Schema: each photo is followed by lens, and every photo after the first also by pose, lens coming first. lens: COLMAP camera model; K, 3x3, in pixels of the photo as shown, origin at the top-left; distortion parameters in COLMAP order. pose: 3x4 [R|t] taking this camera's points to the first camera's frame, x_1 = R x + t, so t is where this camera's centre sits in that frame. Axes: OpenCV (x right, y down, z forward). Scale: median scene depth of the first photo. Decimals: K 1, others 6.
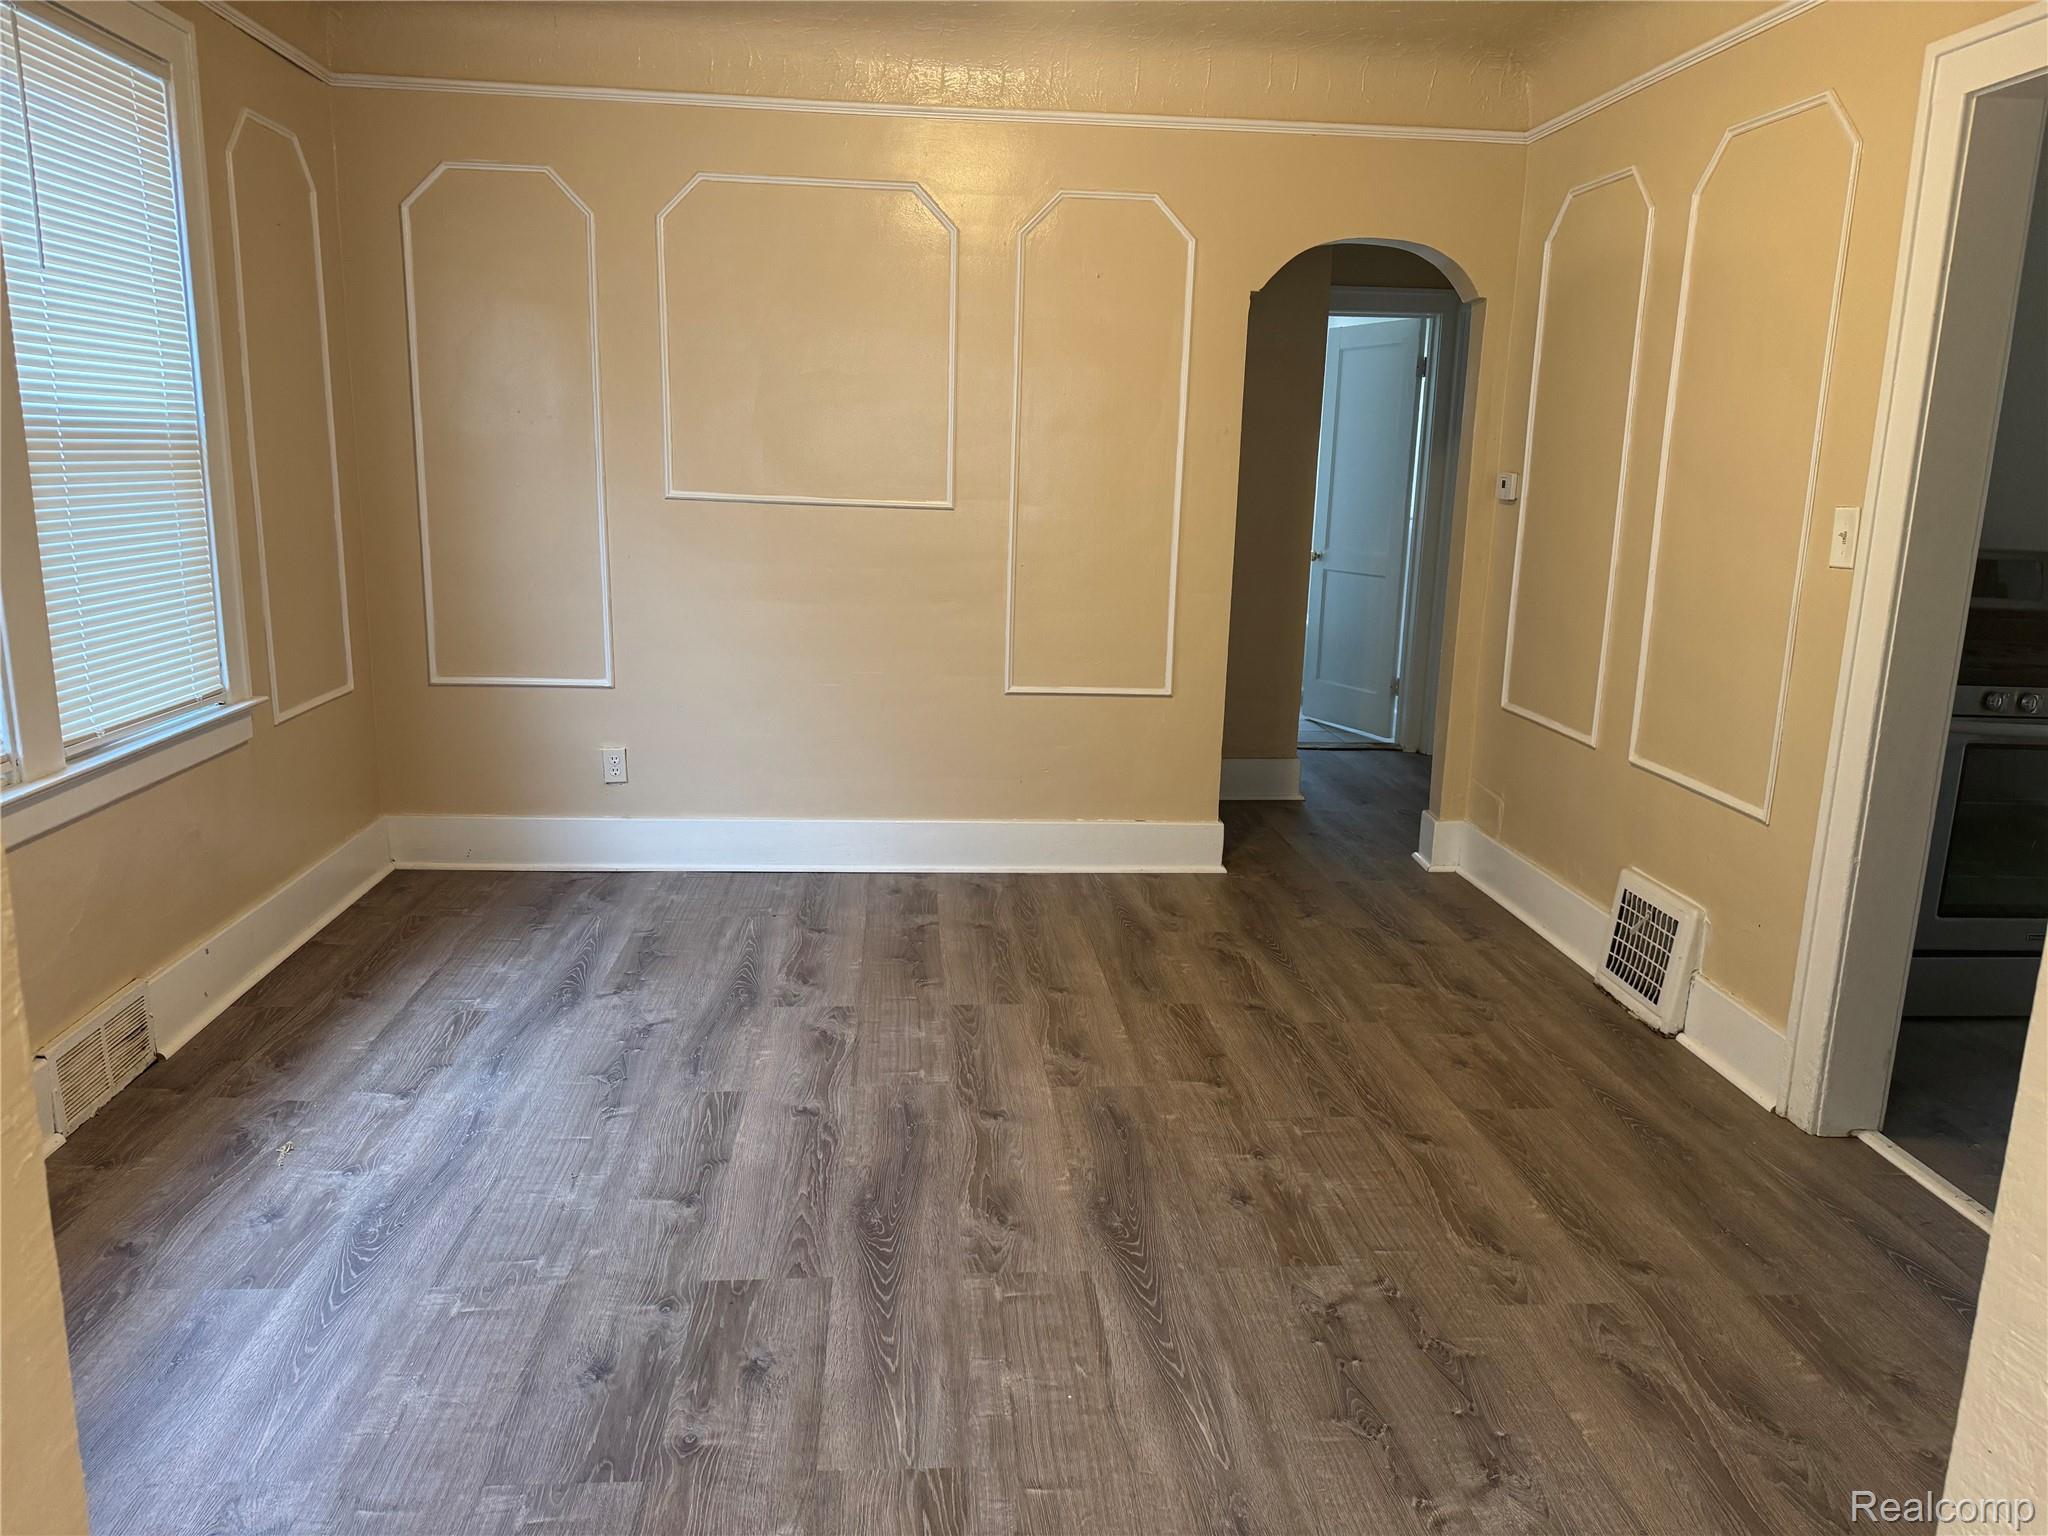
lens RADIAL K [[1441.6, 0, 1029.7], [0, 1441.6, 762.9], [0, 0, 1]] dist [0.039144, -0.050124]
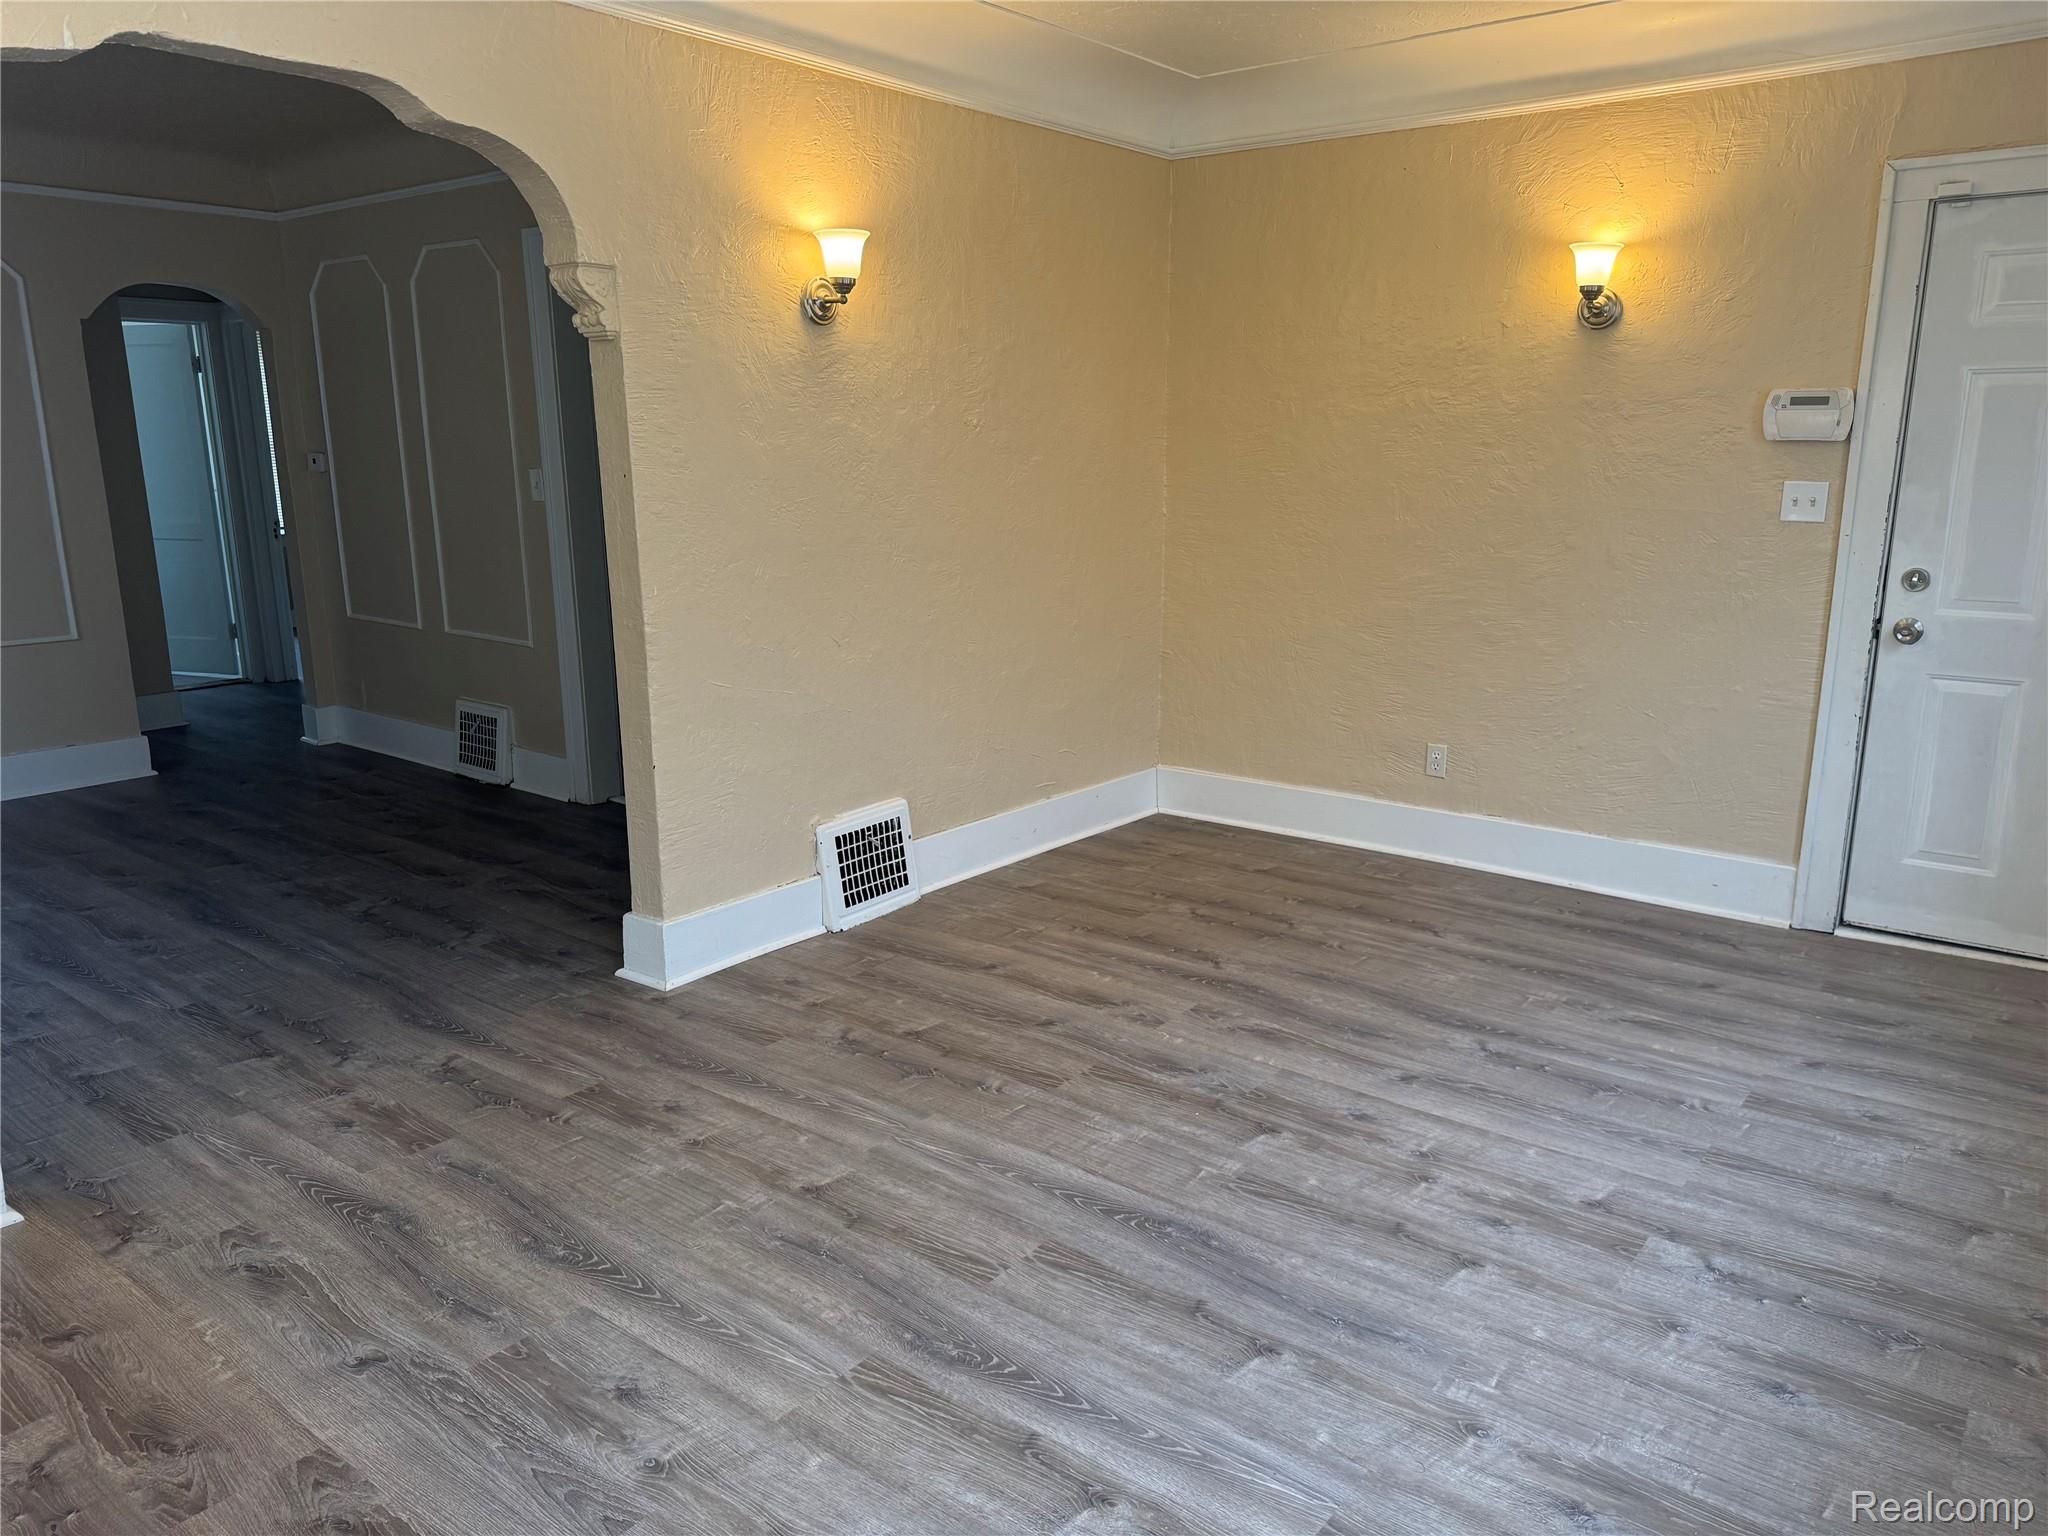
lens RADIAL K [[1441.6, 0, 1005.8], [0, 1441.6, 772.5], [0, 0, 1]] dist [0.039144, -0.050124]
pose [[0.696072, -0.195818, 0.690753, -0.313418], [0.173621, 0.979443, 0.102699, 0.099681], [-0.696663, 0.048444, 0.715761, -0.611022]]
